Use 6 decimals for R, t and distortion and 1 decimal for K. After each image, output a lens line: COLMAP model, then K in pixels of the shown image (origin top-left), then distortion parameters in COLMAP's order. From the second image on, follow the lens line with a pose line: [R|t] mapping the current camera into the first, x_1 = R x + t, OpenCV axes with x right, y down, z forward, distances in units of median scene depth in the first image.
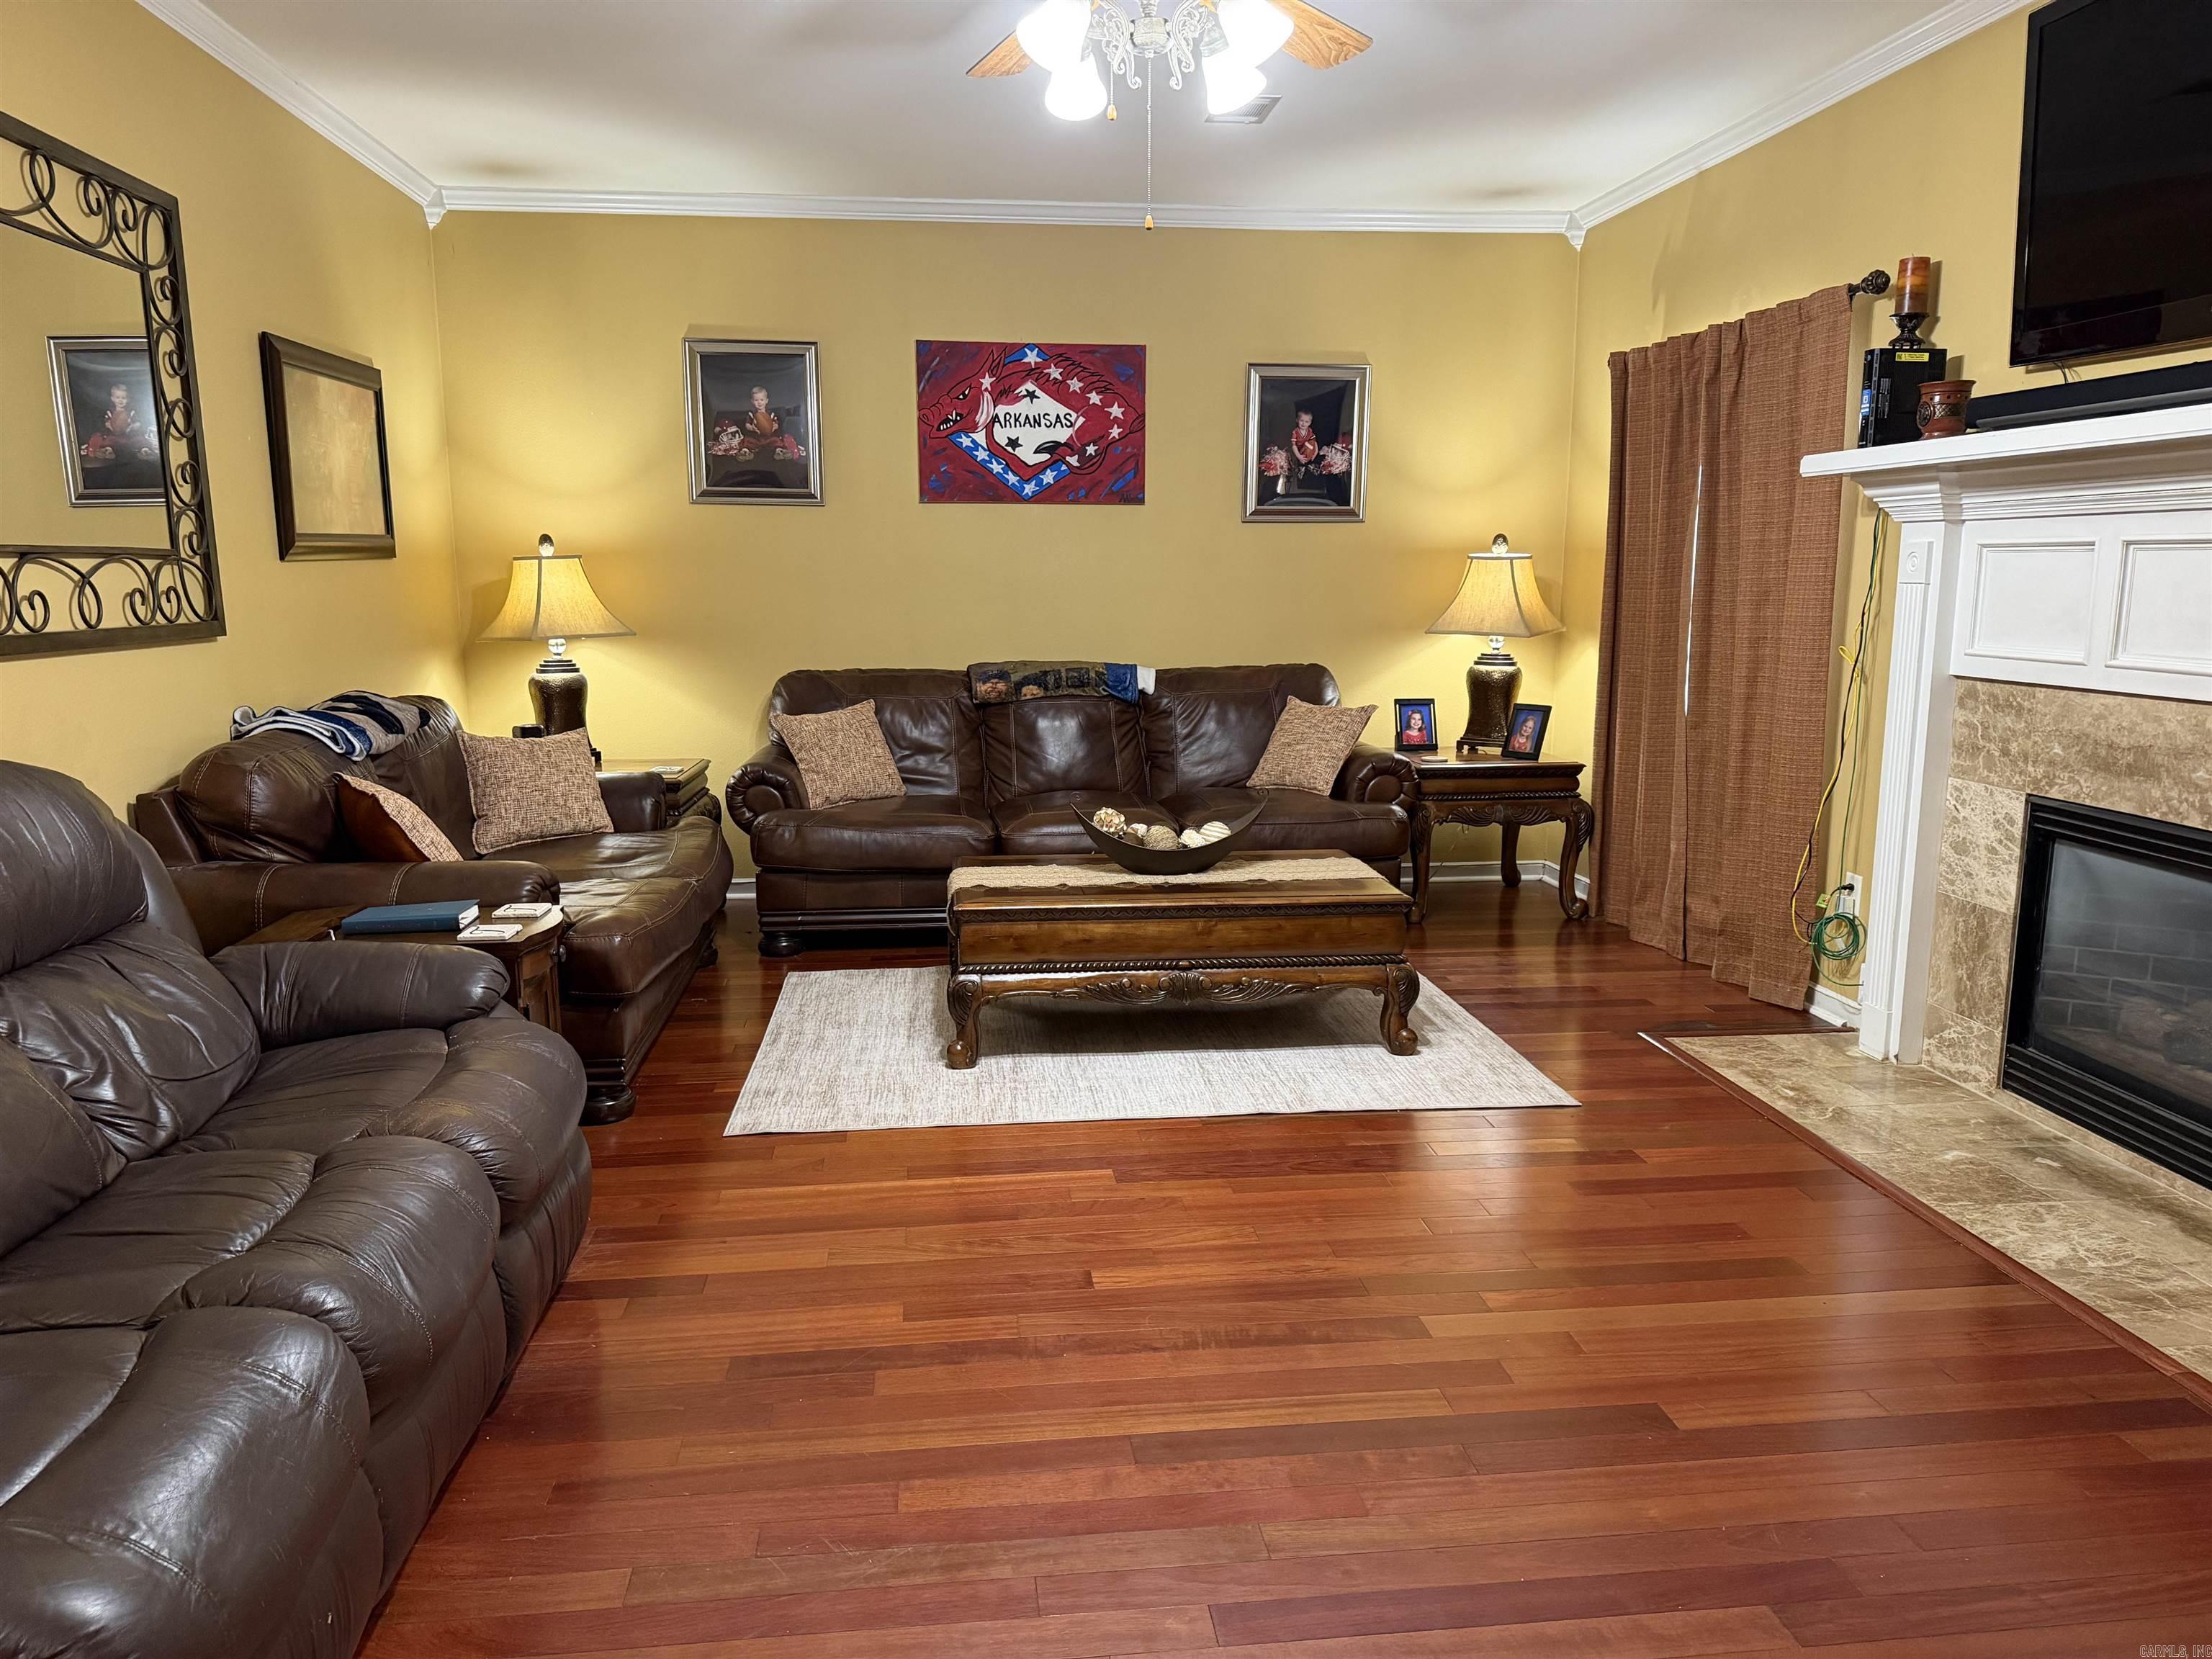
lens RADIAL K [[1542.8, 0, 1100.6], [0, 1542.8, 844.3], [0, 0, 1]] dist [0.165951, -0.213865]
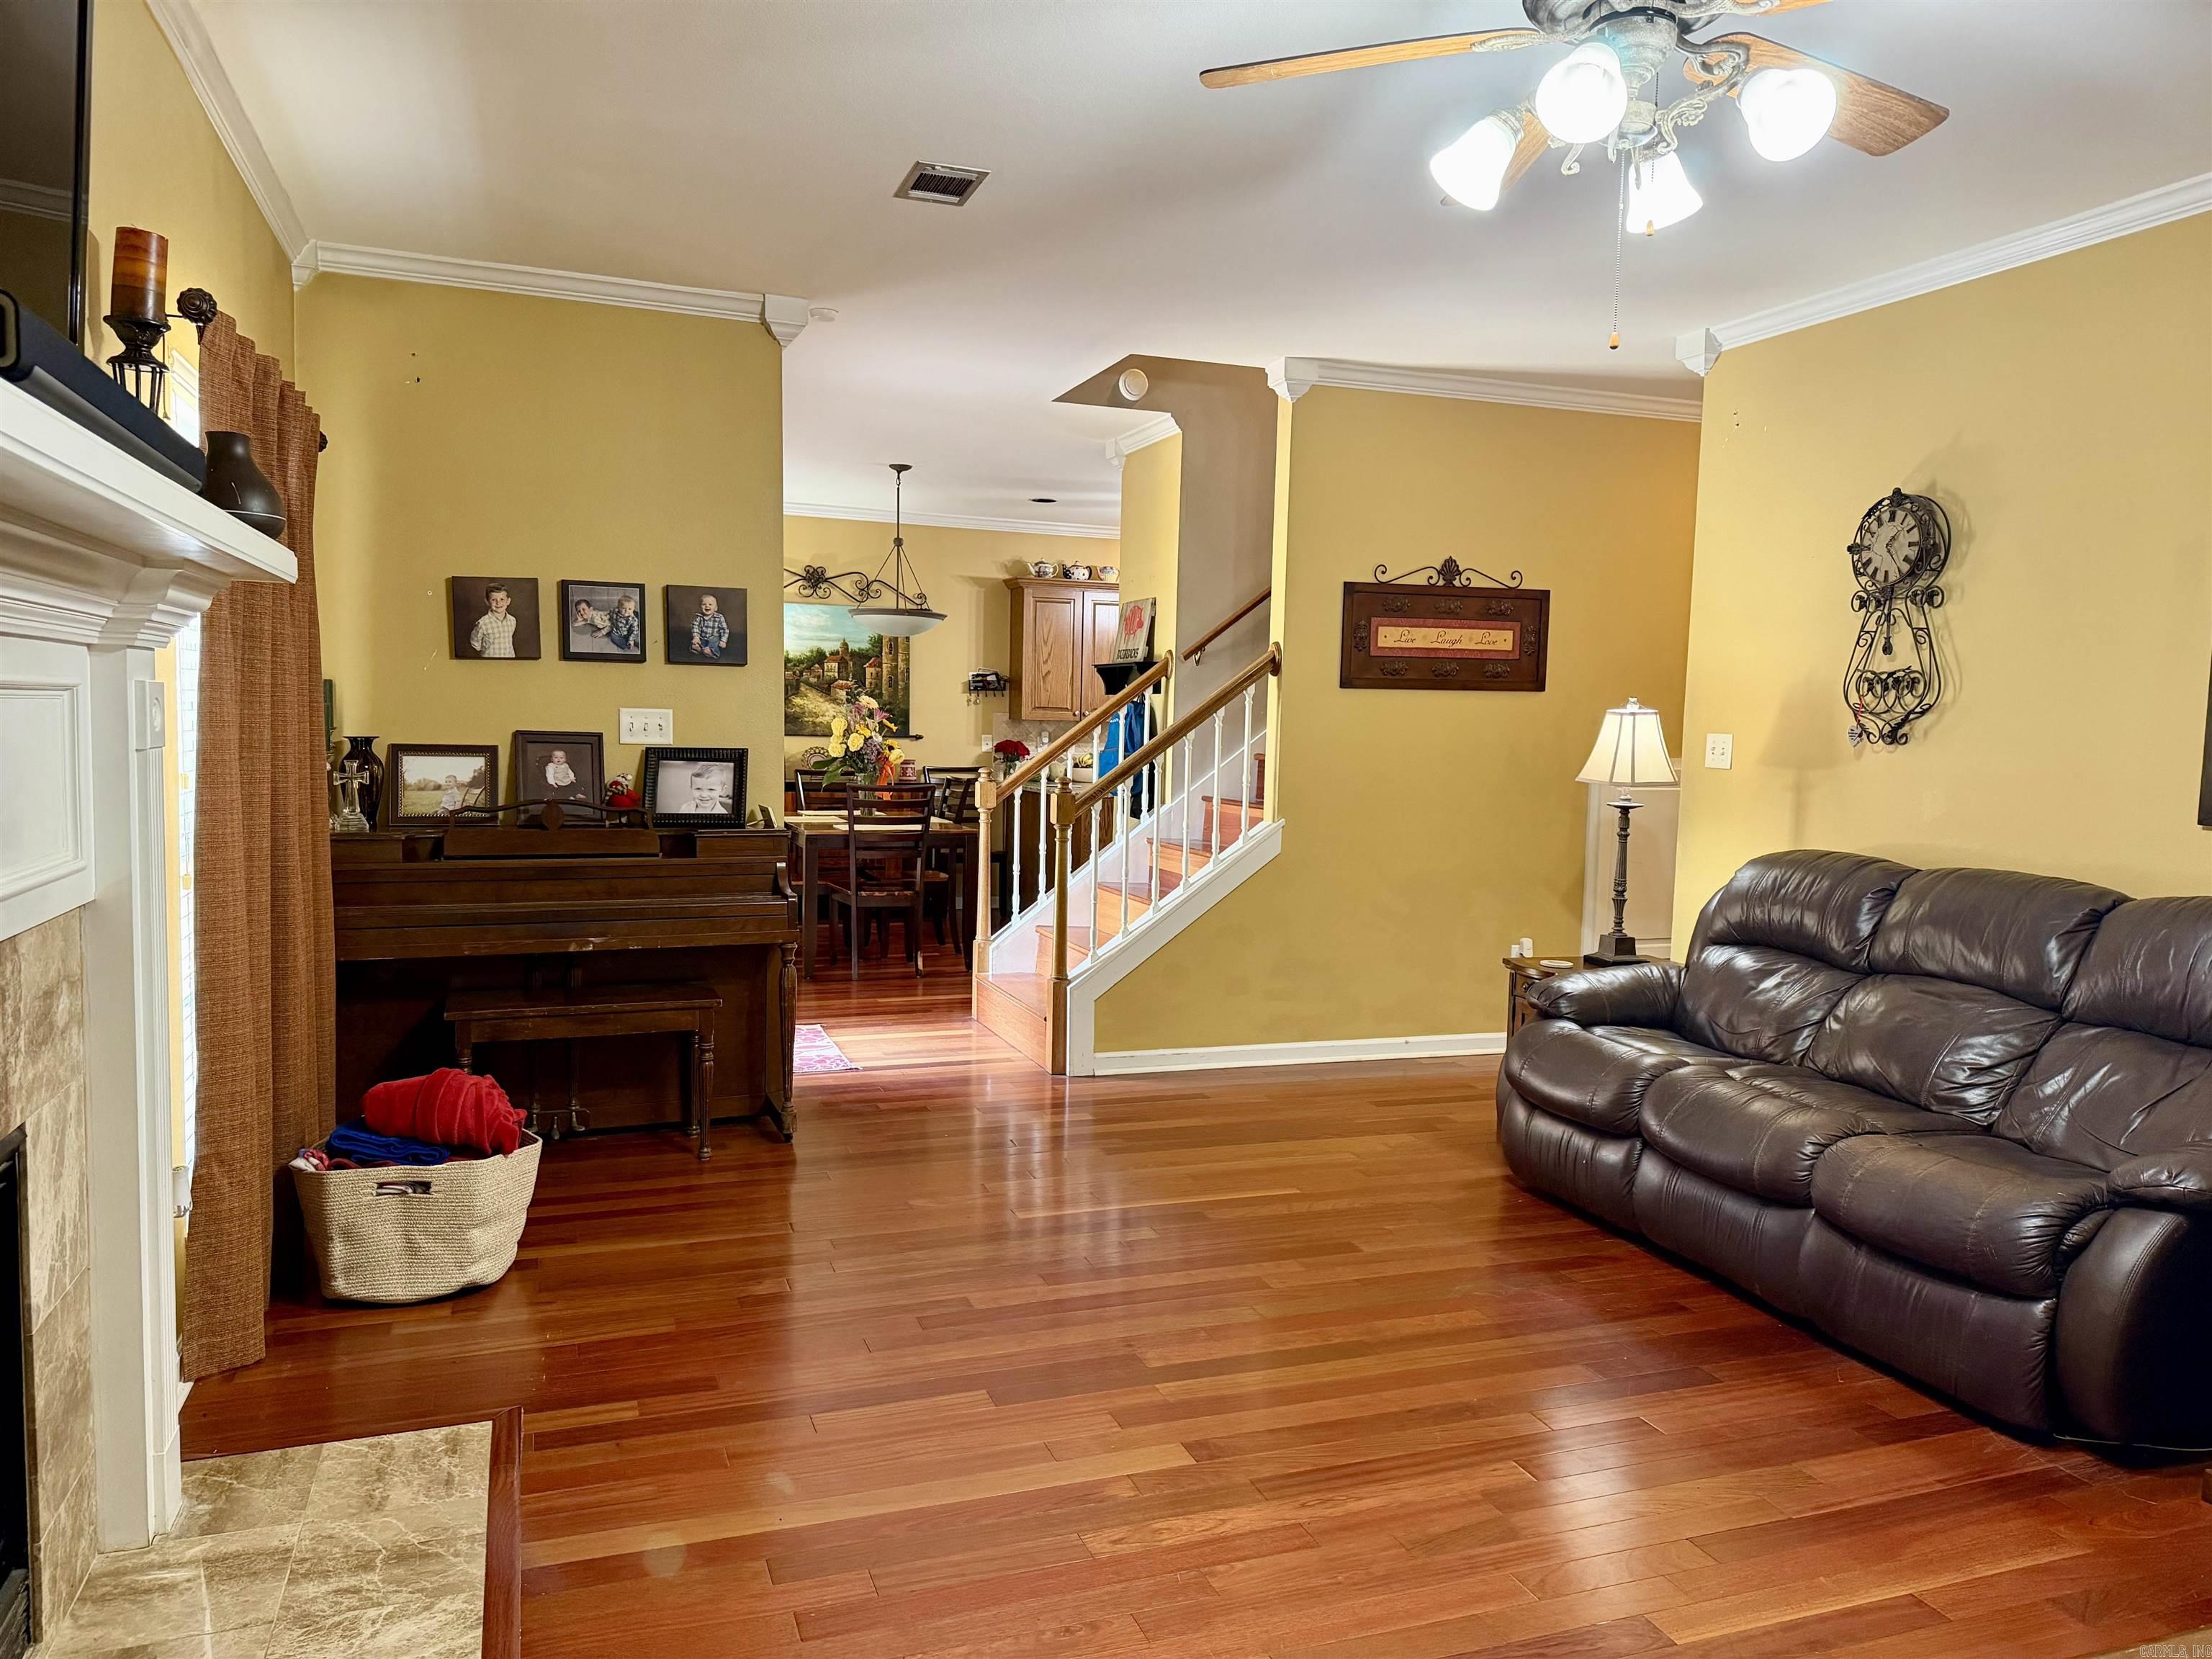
lens RADIAL K [[1567.9, 0, 1106.0], [0, 1567.9, 829.5], [0, 0, 1]] dist [0.201694, -0.220166]
pose [[-0.970060, -0.001579, -0.242862, 0.305862], [-0.063459, 0.966887, 0.247188, -0.212186], [0.234430, 0.255198, -0.938039, 1.106934]]
